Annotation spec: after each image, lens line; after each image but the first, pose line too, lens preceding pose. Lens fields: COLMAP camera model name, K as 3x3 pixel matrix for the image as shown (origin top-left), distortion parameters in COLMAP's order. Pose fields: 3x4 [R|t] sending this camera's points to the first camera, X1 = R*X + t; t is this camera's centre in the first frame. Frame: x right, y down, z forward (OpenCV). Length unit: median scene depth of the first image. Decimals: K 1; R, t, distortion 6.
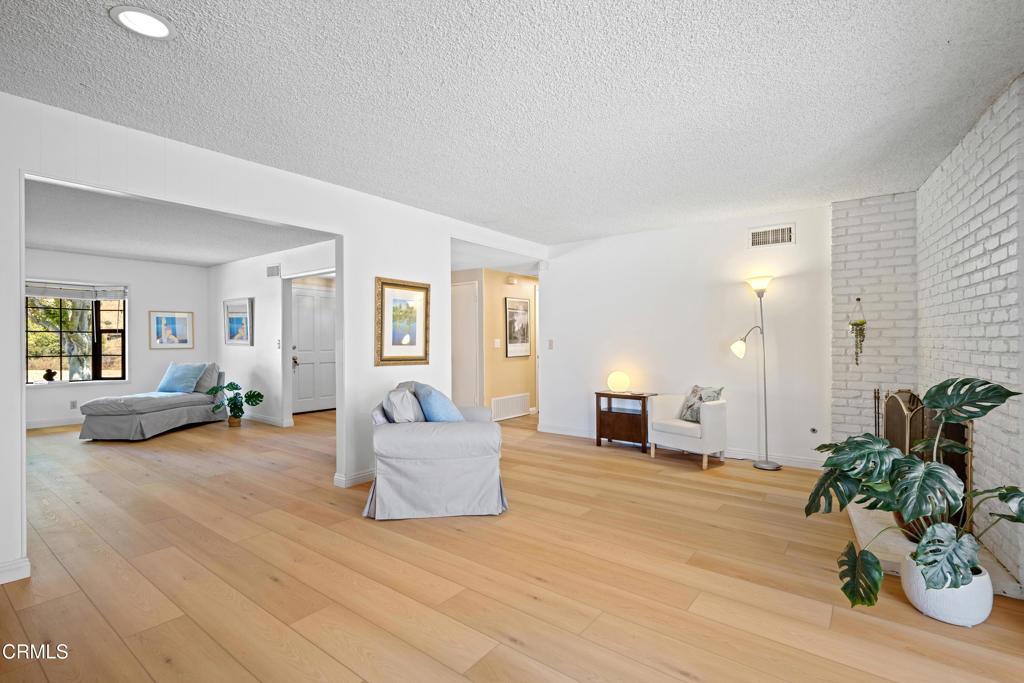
lens RADIAL K [[481.2, 0, 512.0], [0, 481.2, 341.5], [0, 0, 1]] dist [-0.000647, -0.000632]
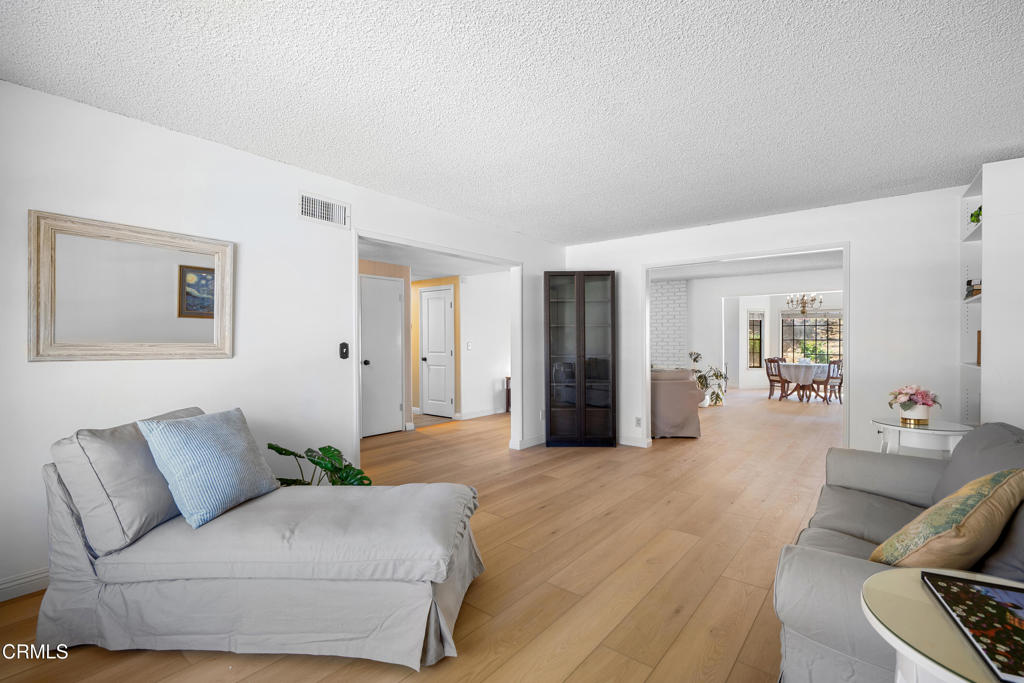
lens RADIAL K [[453.6, 0, 512.0], [0, 453.6, 341.5], [0, 0, 1]] dist [-0.000865, -0.000207]
pose [[0.040932, -0.000888, 0.999162, -0.956030], [0.000853, 0.999999, 0.000854, -0.005804], [-0.999162, 0.000818, 0.040932, 0.755819]]
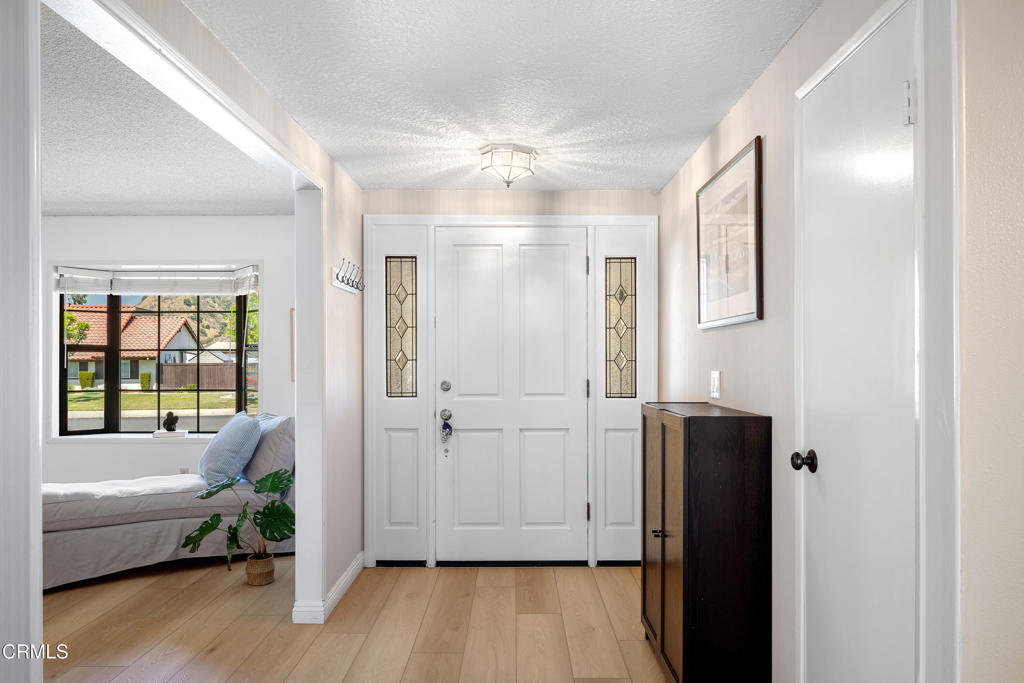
lens RADIAL K [[720.1, 0, 515.1], [0, 720.1, 353.2], [0, 0, 1]] dist [0.001563, -0.000910]
pose [[0.603441, -0.004537, -0.797395, 0.024934], [0.002778, 0.999990, -0.003587, -0.011788], [0.797403, -0.000050, 0.603448, 0.768960]]
